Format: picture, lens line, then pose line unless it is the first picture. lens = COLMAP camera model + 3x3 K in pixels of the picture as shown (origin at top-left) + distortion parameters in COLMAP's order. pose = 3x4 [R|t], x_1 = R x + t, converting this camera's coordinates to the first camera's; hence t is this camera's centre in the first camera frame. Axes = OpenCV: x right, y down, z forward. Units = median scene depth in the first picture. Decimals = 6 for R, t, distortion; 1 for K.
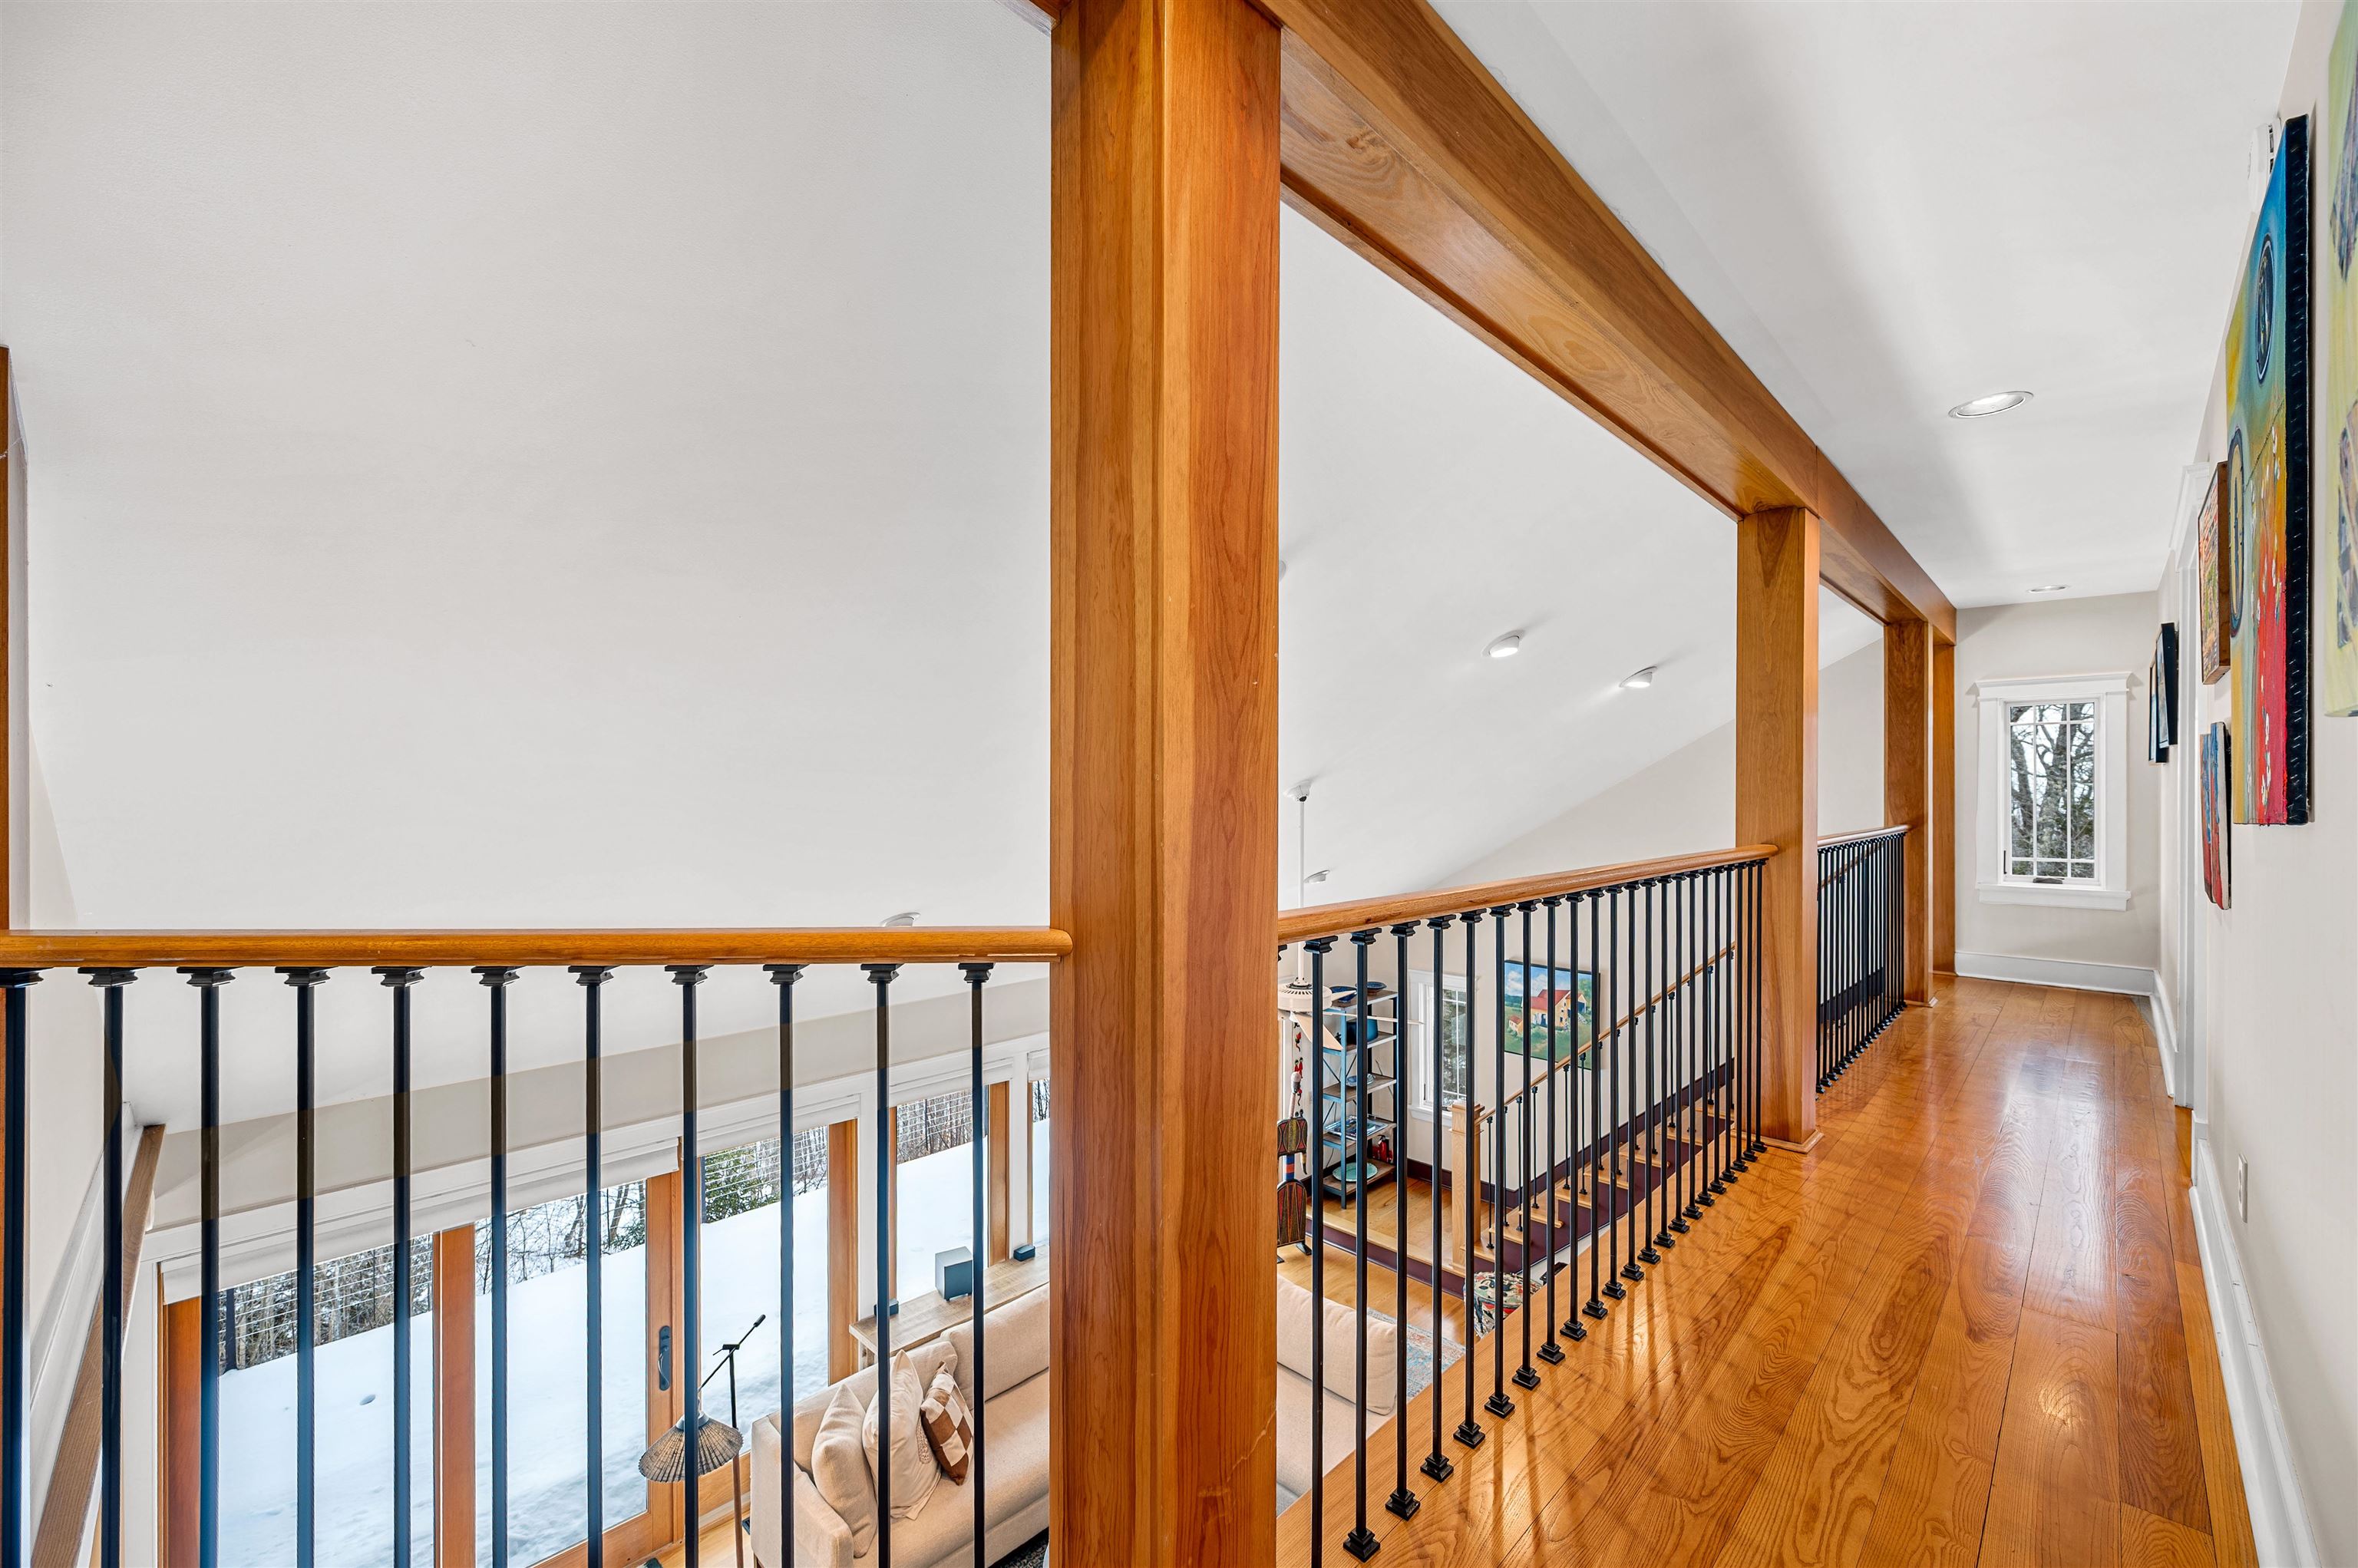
lens RADIAL K [[938.4, 0, 1165.3], [0, 938.4, 809.1], [0, 0, 1]] dist [-0.001472, -0.000162]
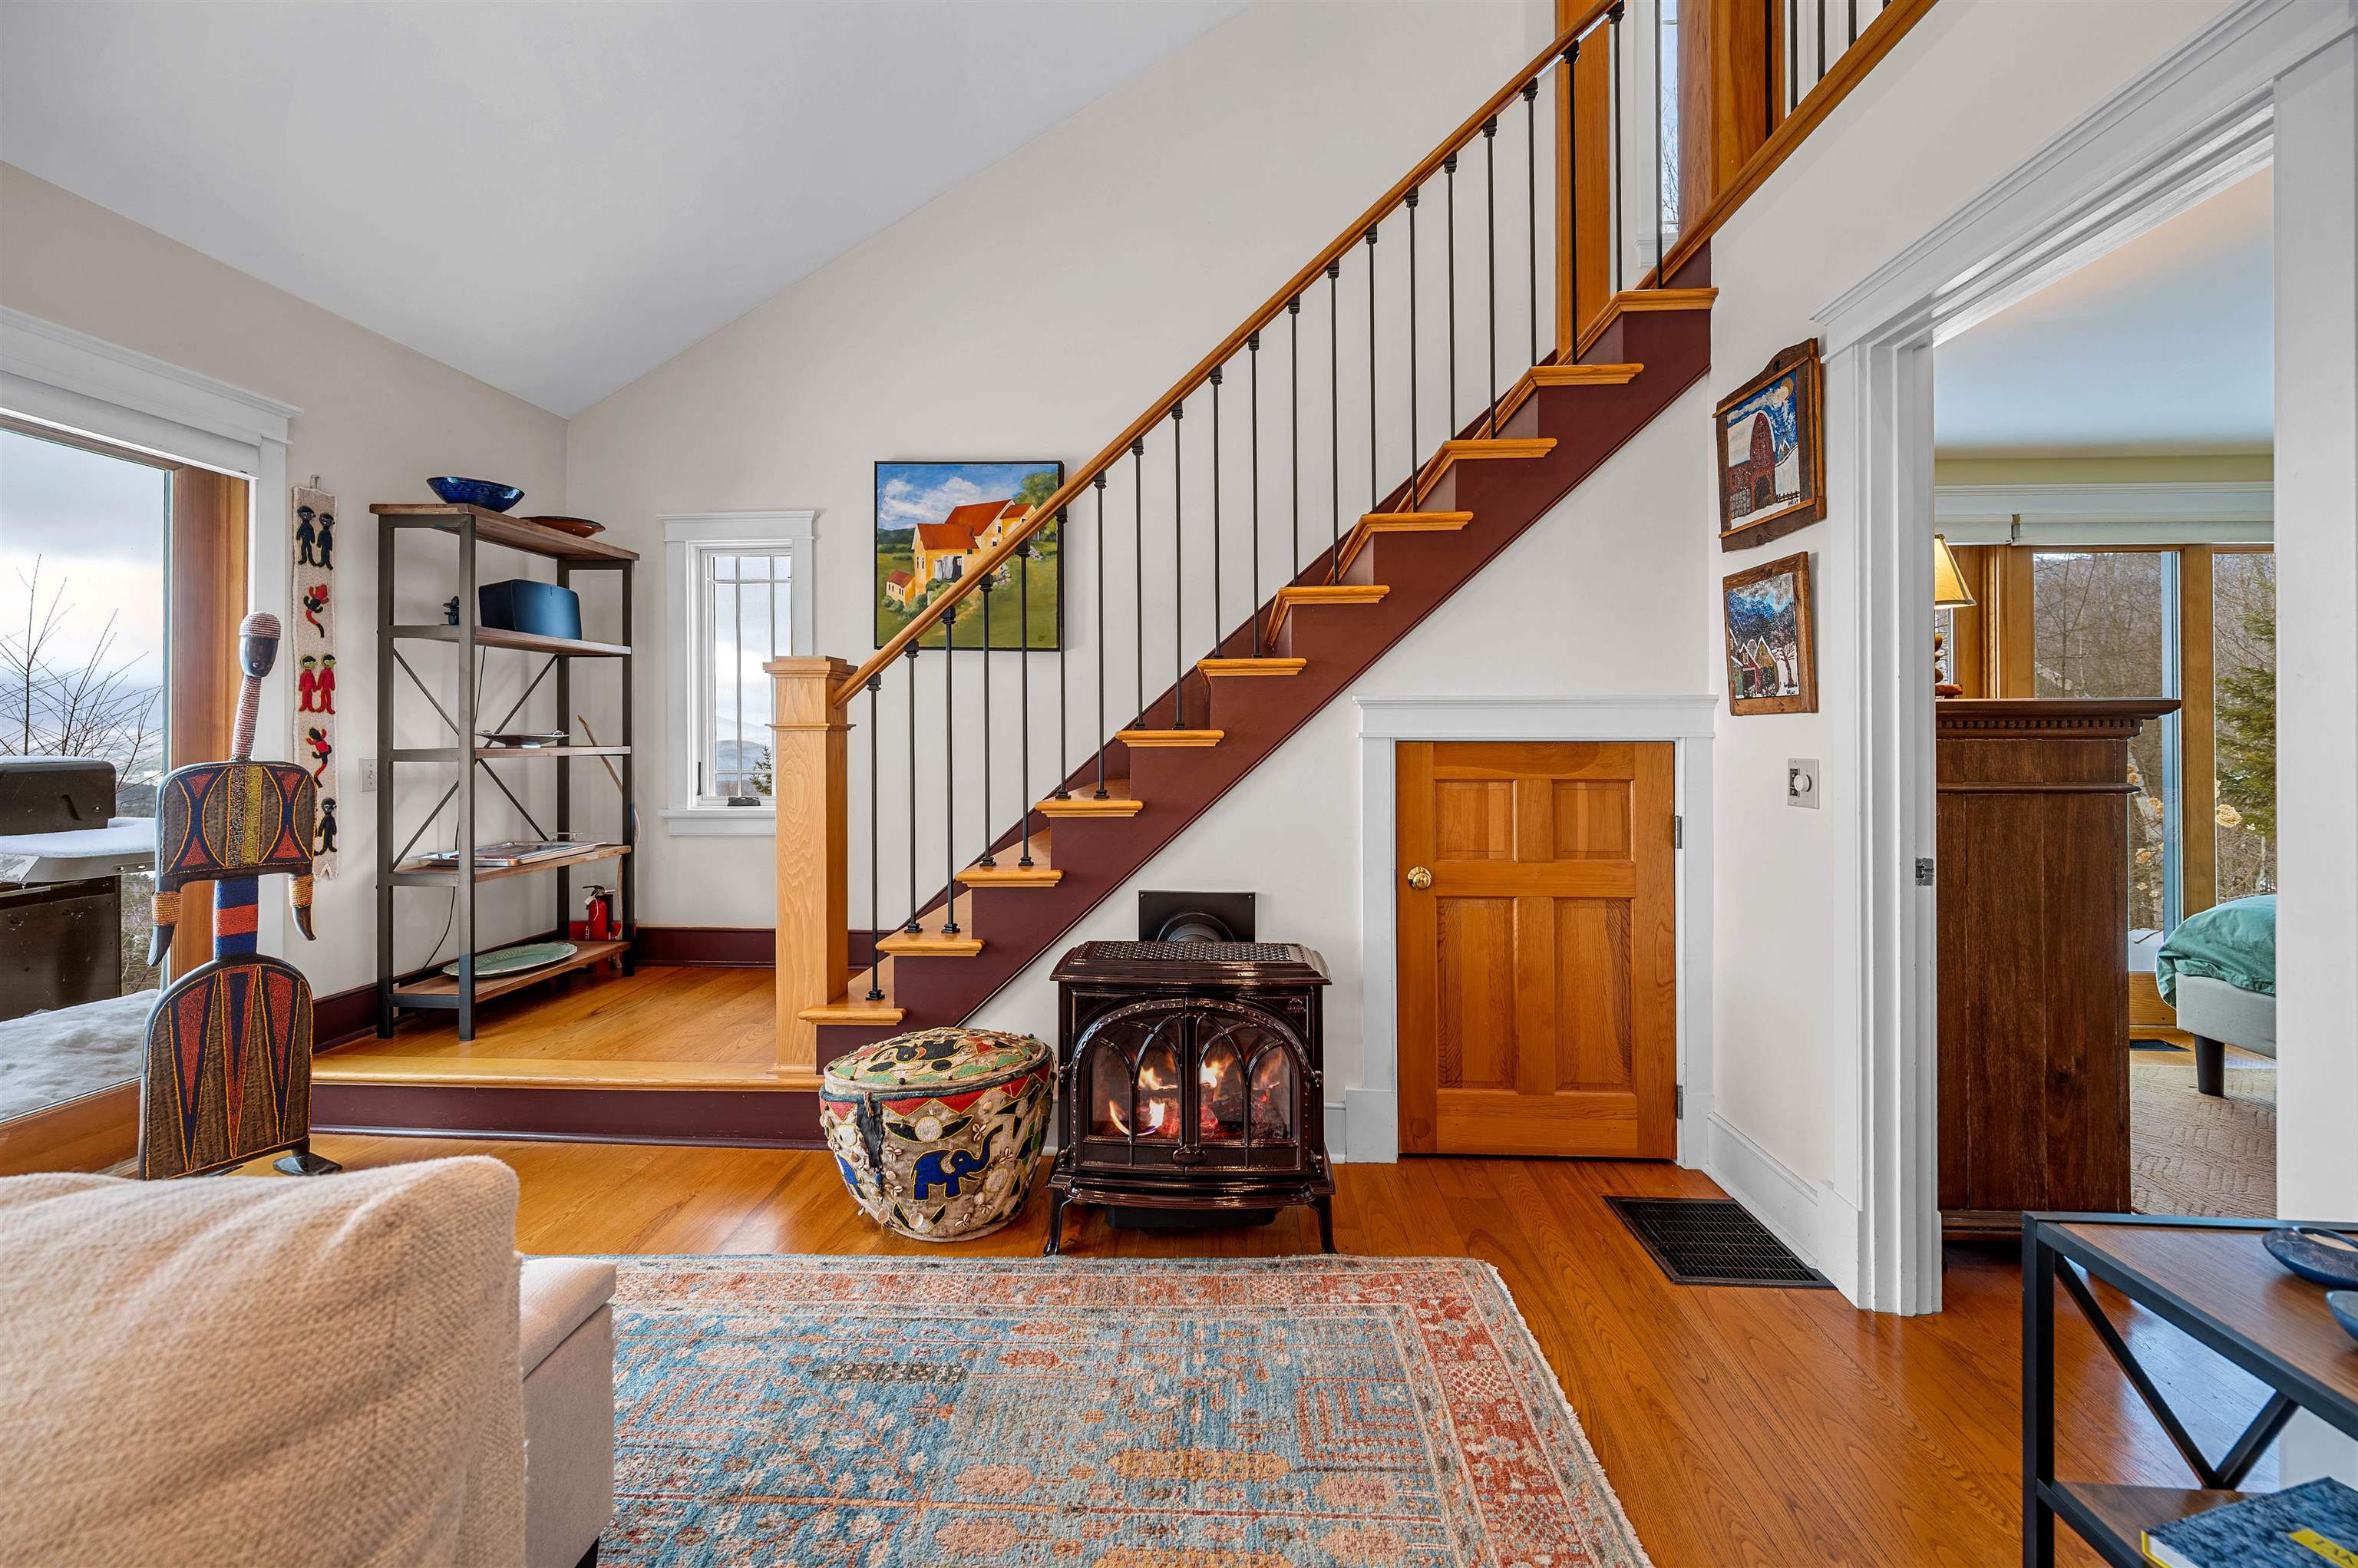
lens RADIAL K [[949.2, 0, 1176.5], [0, 949.2, 736.5], [0, 0, 1]] dist [0.000406, 0.000325]
pose [[0.742025, 0.003829, 0.670362, 0.253361], [0.004547, 0.999932, -0.010745, 0.538483], [-0.670357, 0.011021, 0.741957, 0.910610]]
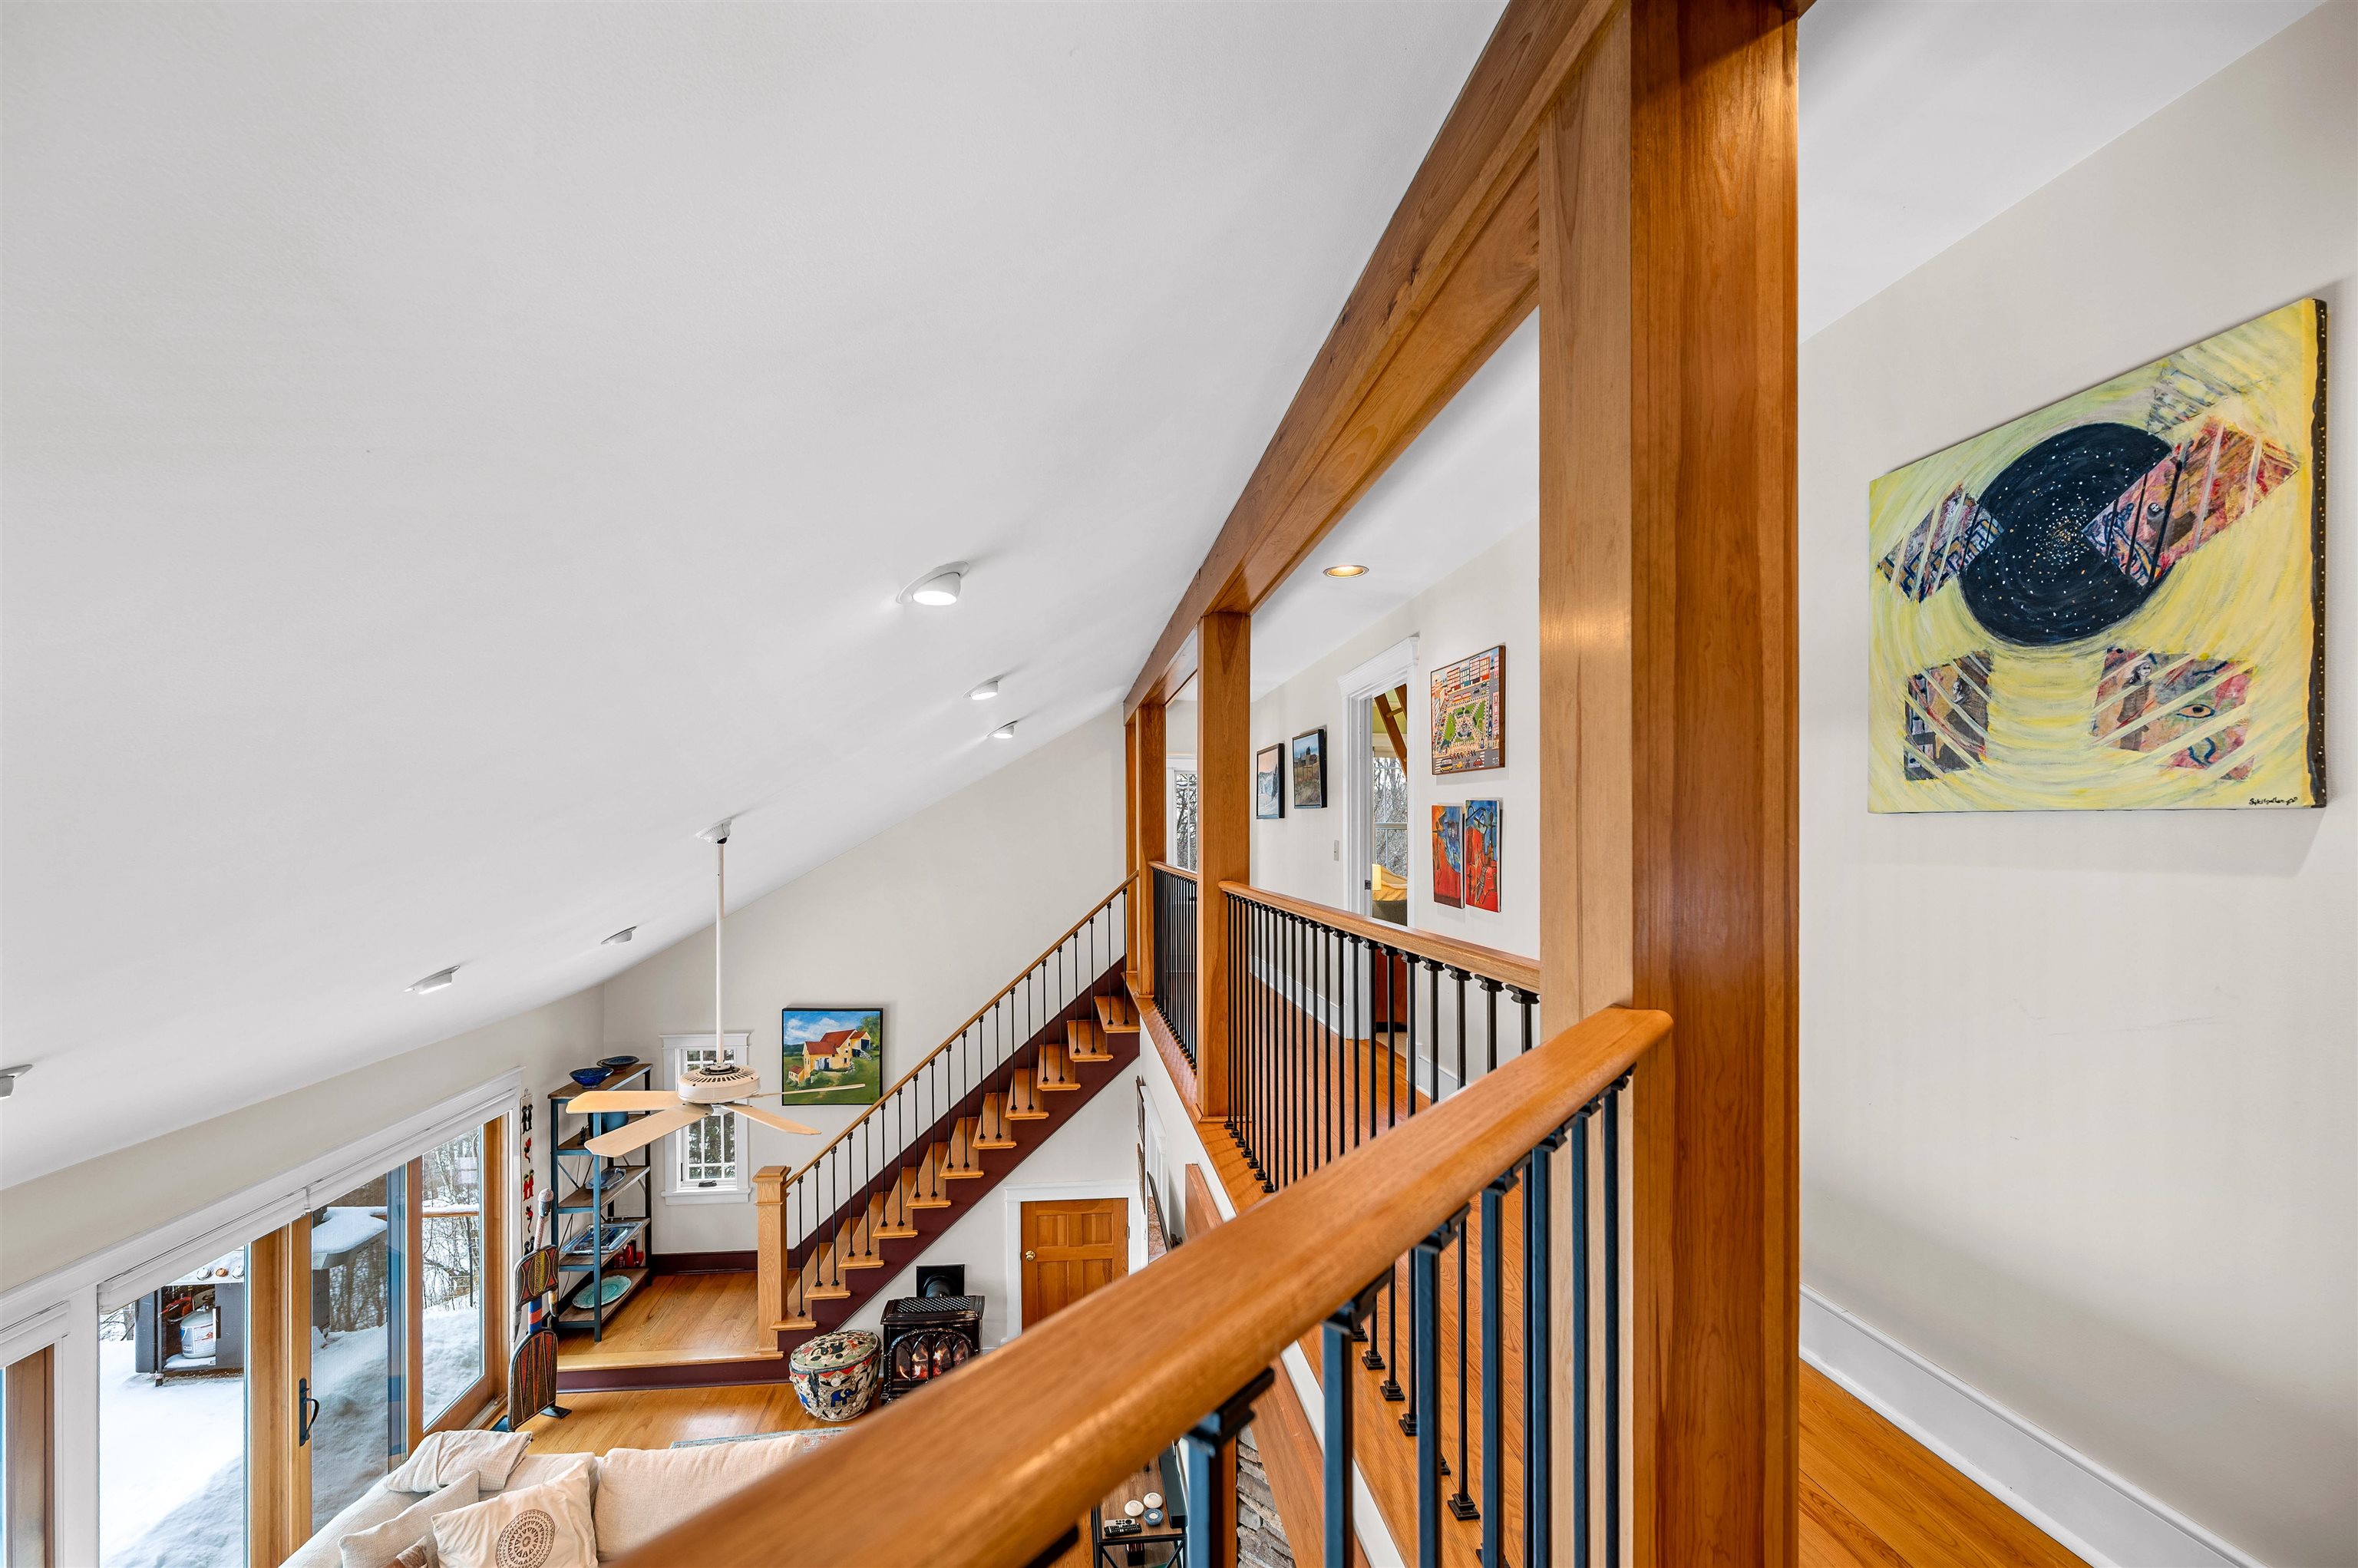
lens RADIAL K [[947.8, 0, 1148.5], [0, 947.8, 841.5], [0, 0, 1]] dist [-0.001981, -0.000302]
pose [[0.623040, 0.000849, 0.782190, -0.269662], [0.002408, 0.999993, -0.003004, -0.007074], [-0.782186, 0.003755, 0.623033, 0.197010]]
